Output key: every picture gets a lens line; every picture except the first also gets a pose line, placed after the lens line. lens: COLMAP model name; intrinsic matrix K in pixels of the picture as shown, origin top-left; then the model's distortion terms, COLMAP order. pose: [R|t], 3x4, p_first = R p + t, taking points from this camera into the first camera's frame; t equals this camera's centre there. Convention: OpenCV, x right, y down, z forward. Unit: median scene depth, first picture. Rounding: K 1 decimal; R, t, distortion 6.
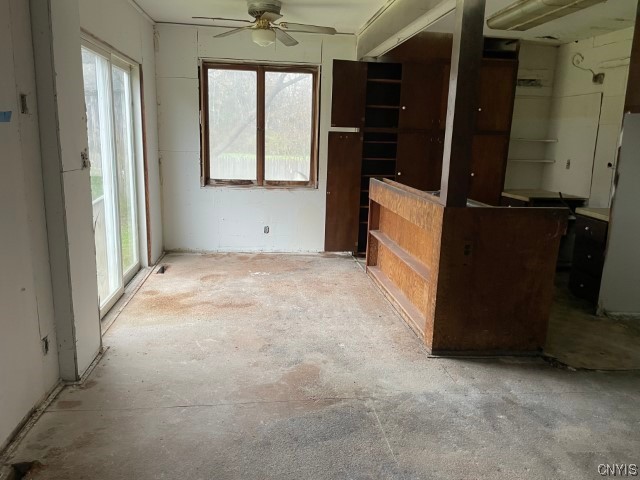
lens RADIAL K [[492.5, 0, 308.0], [0, 492.5, 236.8], [0, 0, 1]] dist [0.054593, -0.077922]
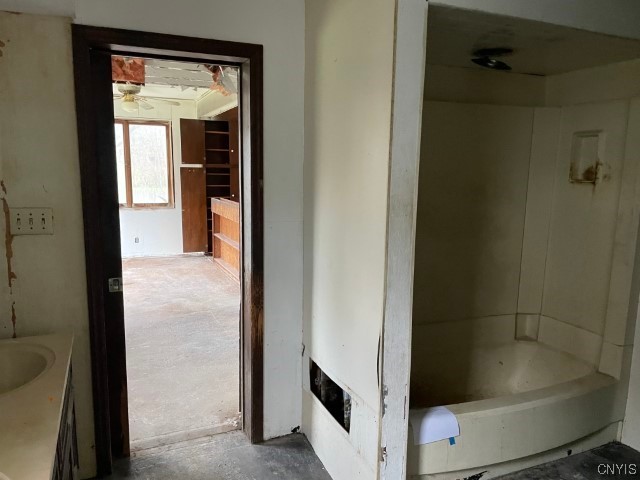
lens RADIAL K [[492.5, 0, 328.3], [0, 492.5, 243.5], [0, 0, 1]] dist [0.054593, -0.077922]
pose [[0.949457, -0.061689, 0.307775, -0.006745], [0.075781, 0.996543, -0.034036, 0.103718], [-0.304611, 0.055639, 0.950850, -0.566842]]
